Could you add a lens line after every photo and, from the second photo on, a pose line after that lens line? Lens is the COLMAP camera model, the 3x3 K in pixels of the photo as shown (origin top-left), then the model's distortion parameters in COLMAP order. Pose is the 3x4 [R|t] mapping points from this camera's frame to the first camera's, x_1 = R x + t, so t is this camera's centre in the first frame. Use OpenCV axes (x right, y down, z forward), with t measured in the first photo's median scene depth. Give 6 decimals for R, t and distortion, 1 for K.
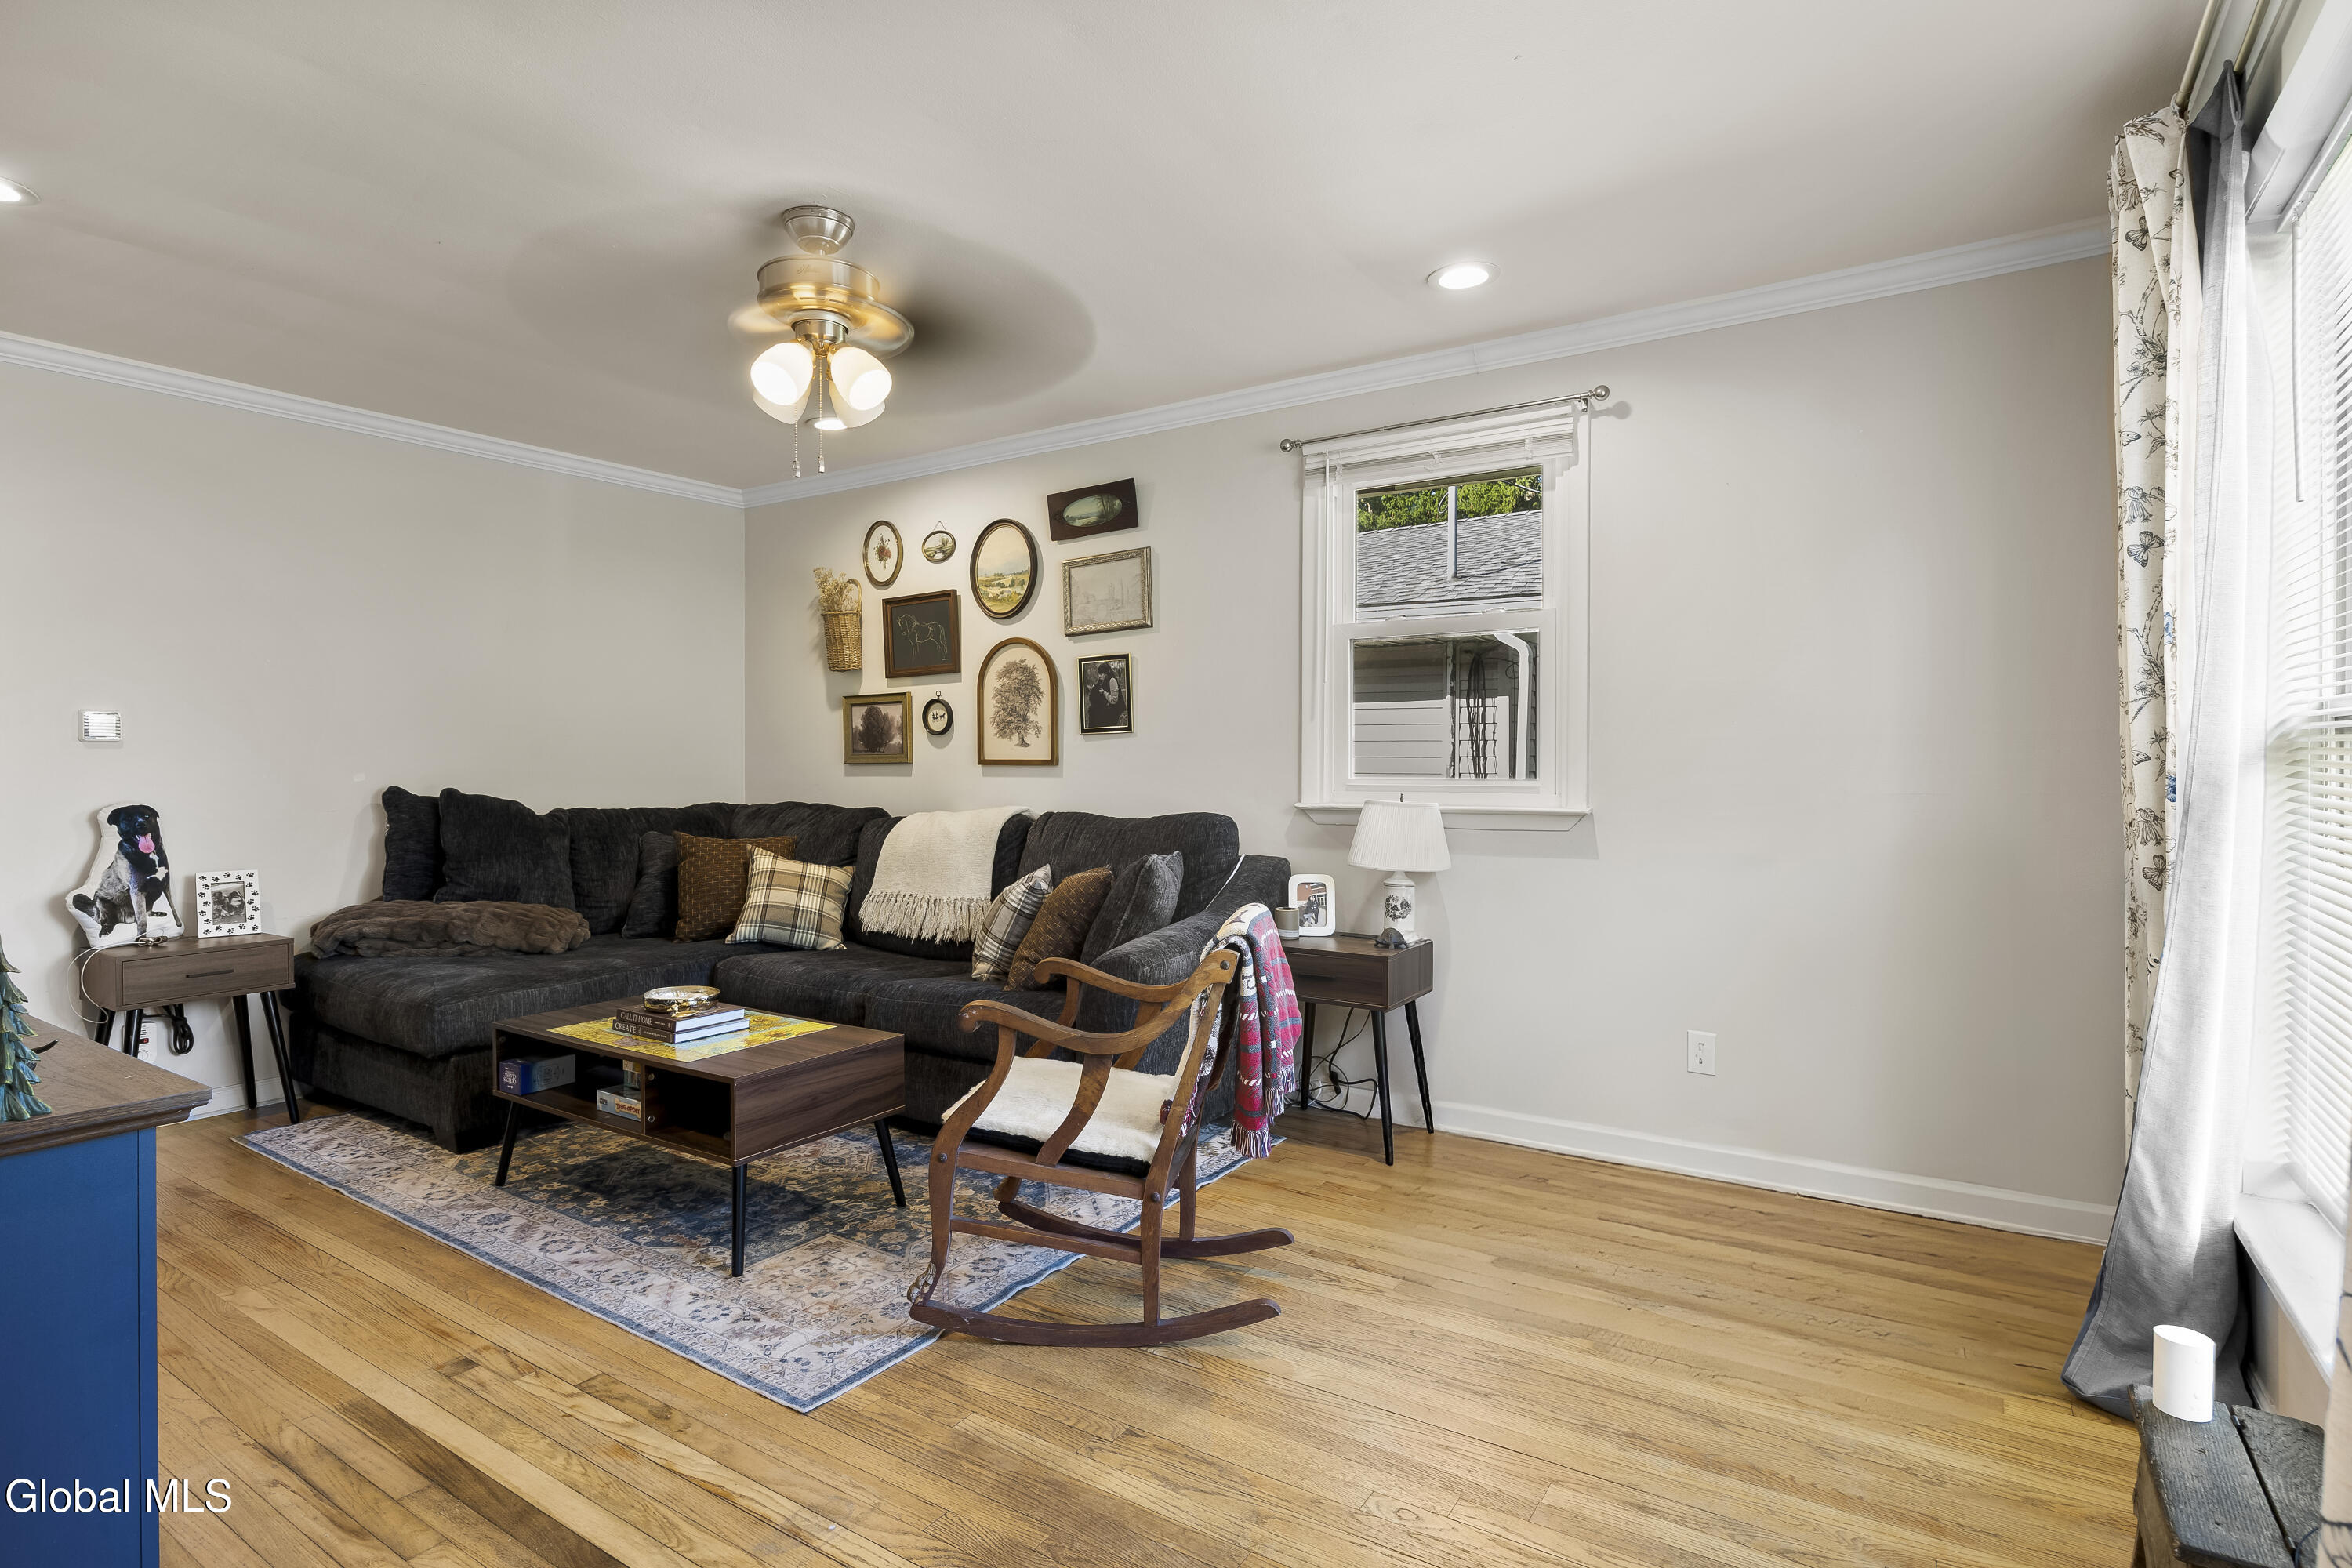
lens RADIAL K [[1180.0, 0, 1165.2], [0, 1180.0, 773.4], [0, 0, 1]] dist [-0.002738, -0.000859]
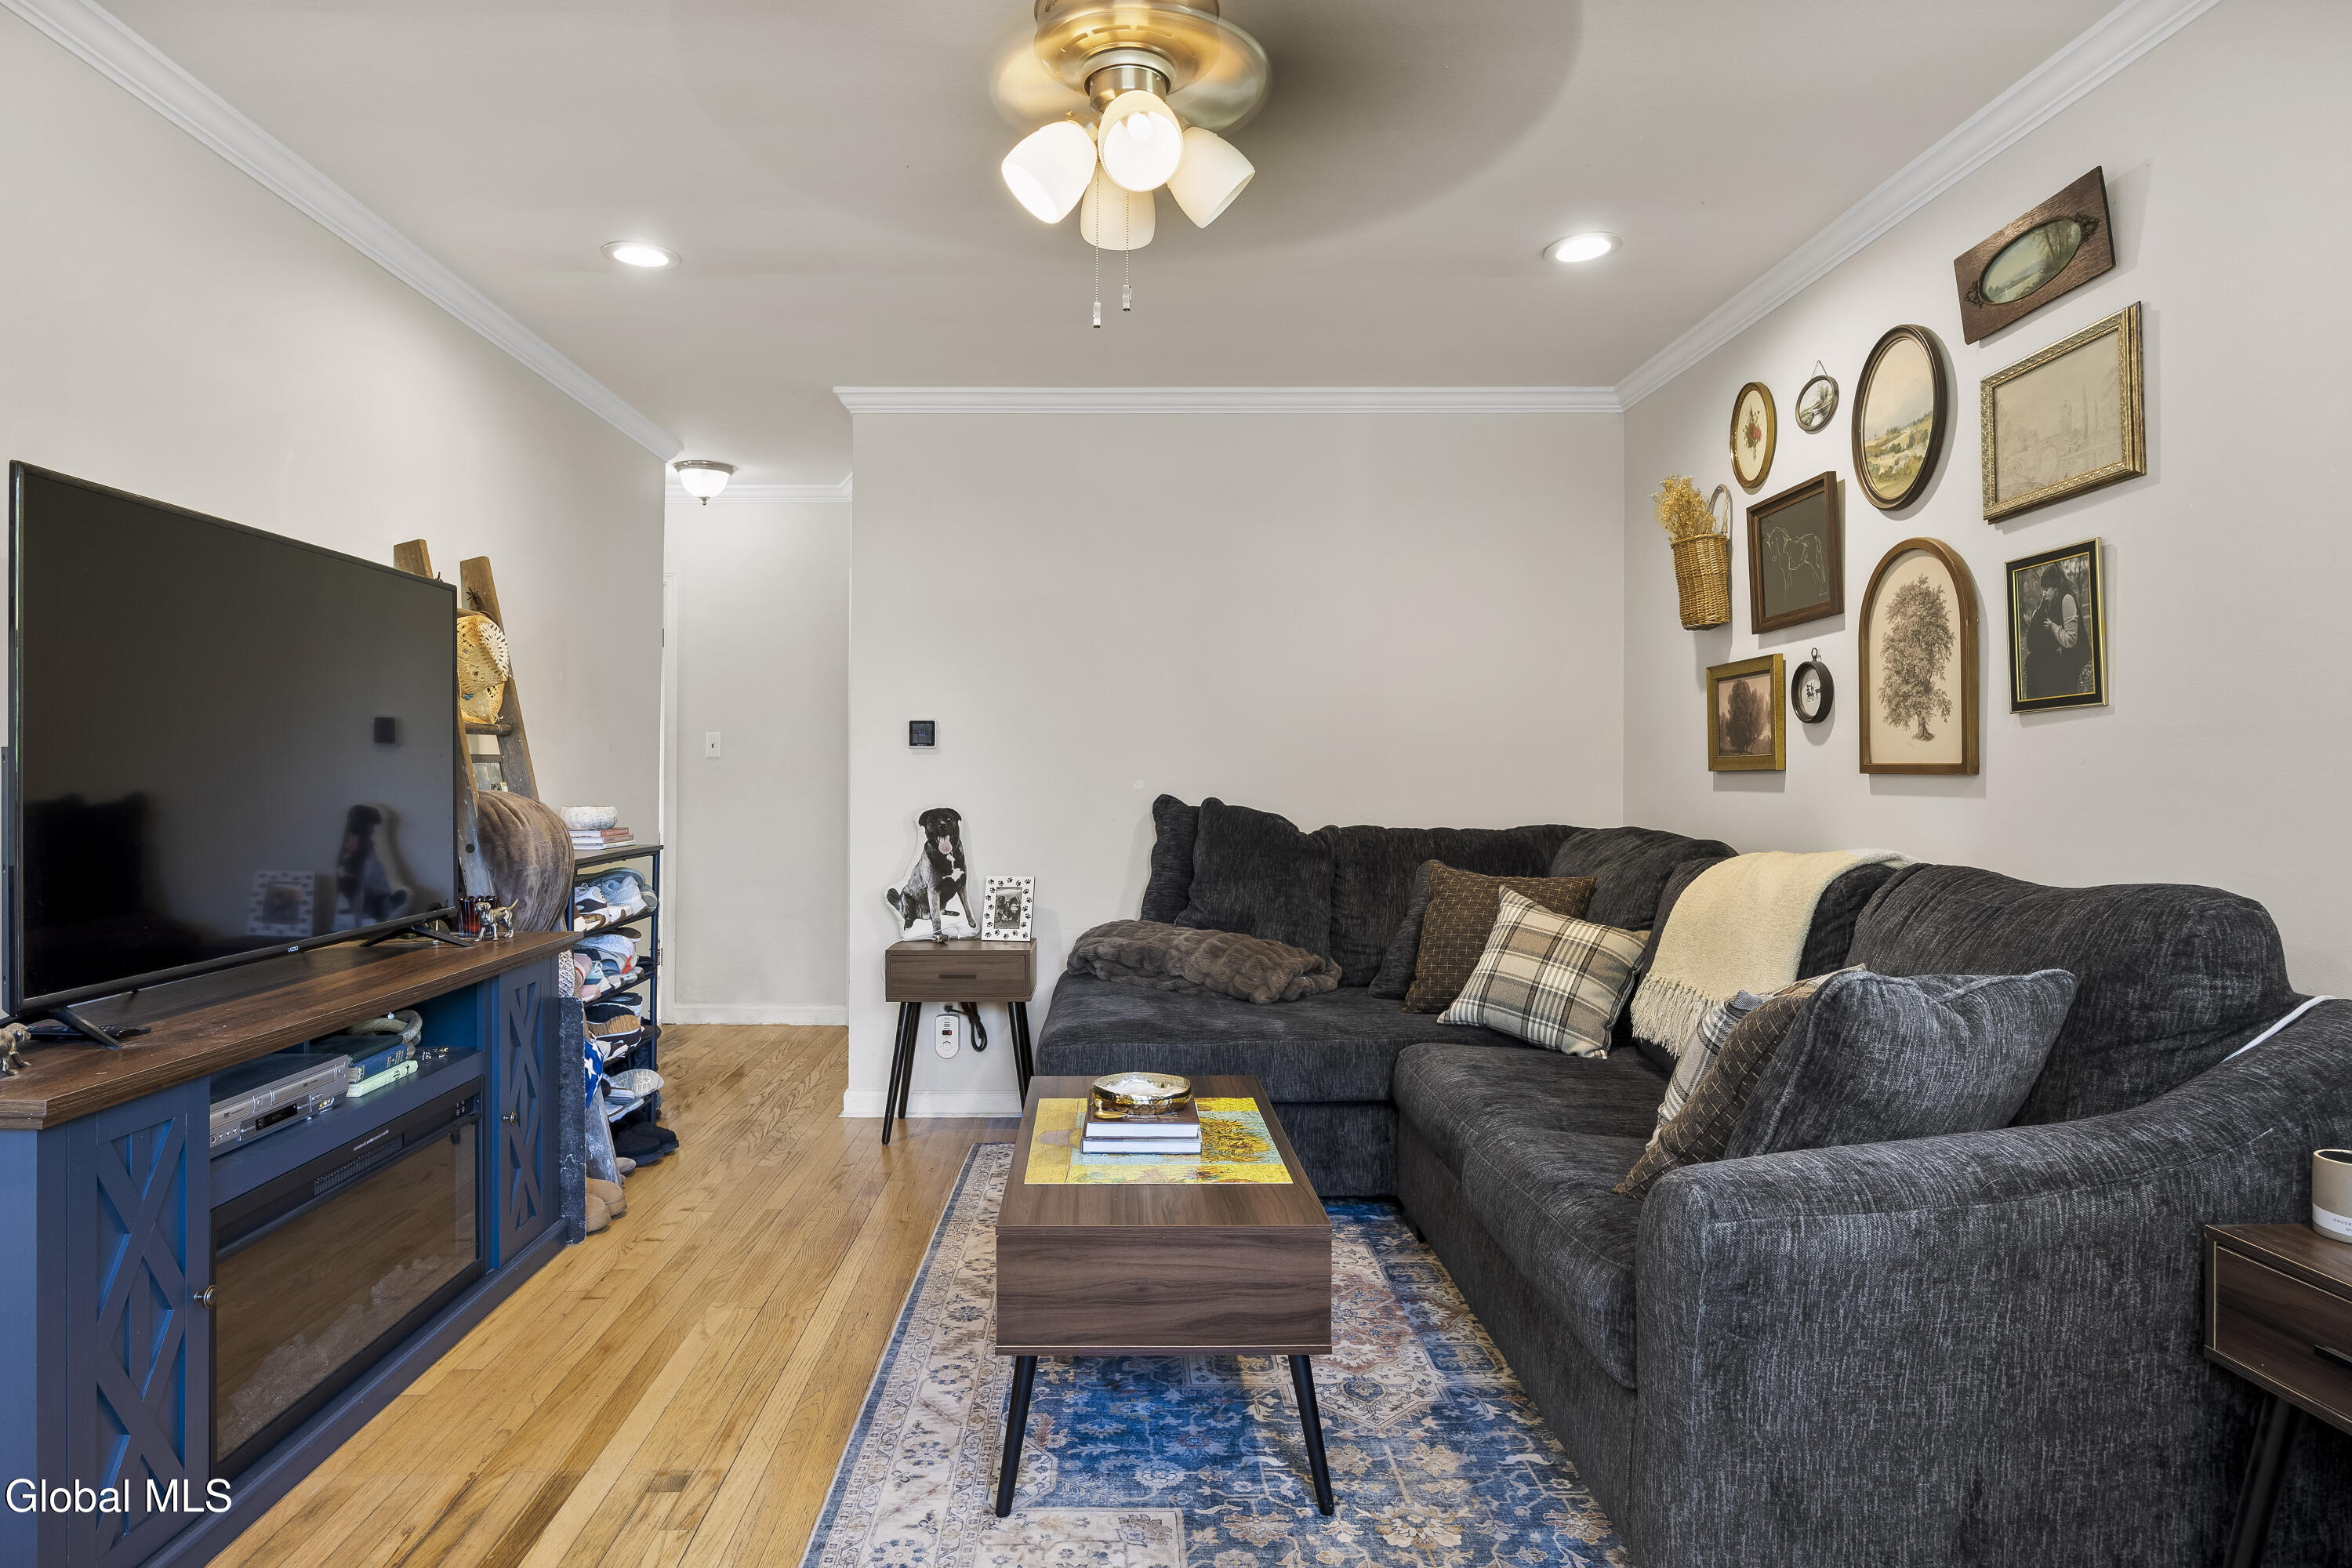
lens RADIAL K [[1382.3, 0, 1133.6], [0, 1382.3, 774.3], [0, 0, 1]] dist [-0.006901, -0.000300]
pose [[0.567841, 0.003418, -0.823131, 0.206668], [-0.010257, 0.999943, -0.002924, -0.001389], [0.823074, 0.010103, 0.567844, 0.368823]]
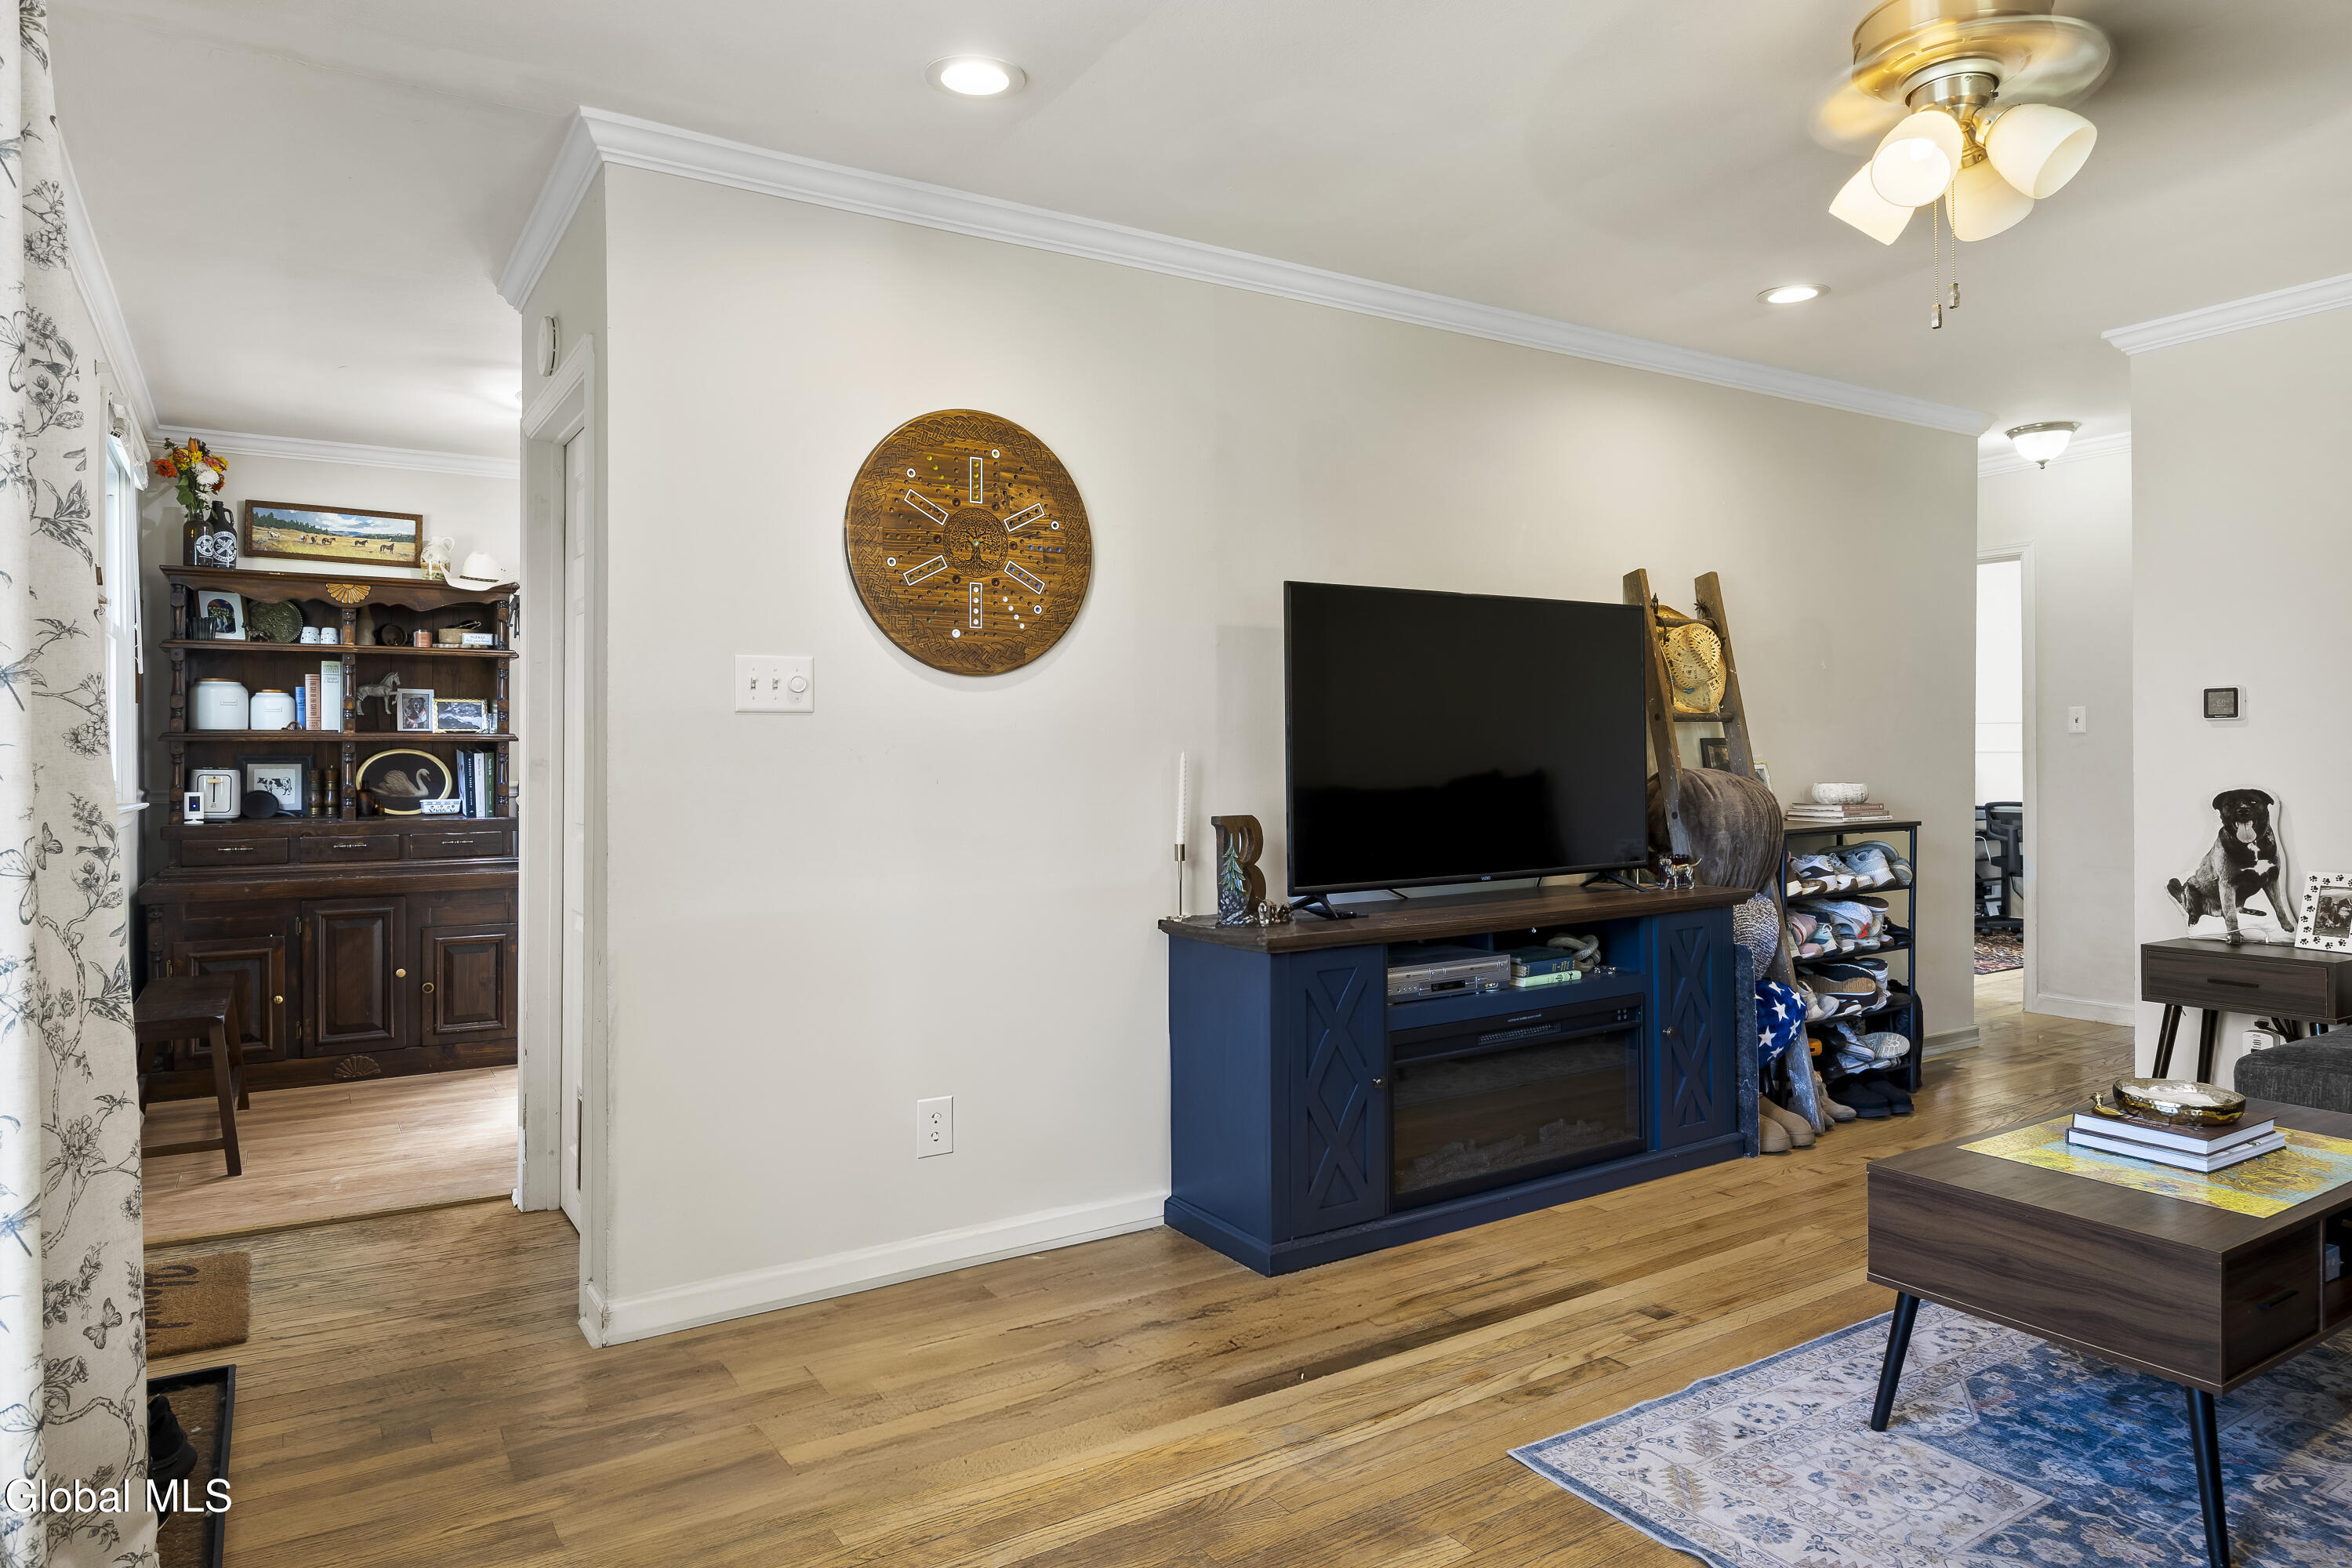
lens RADIAL K [[1420.2, 0, 1171.4], [0, 1420.2, 757.7], [0, 0, 1]] dist [-0.001920, 0.000204]
pose [[-0.411729, 0.005853, -0.911288, 0.391832], [0.001290, 0.999982, 0.005840, -0.004159], [0.911306, 0.001228, -0.411729, 0.587720]]
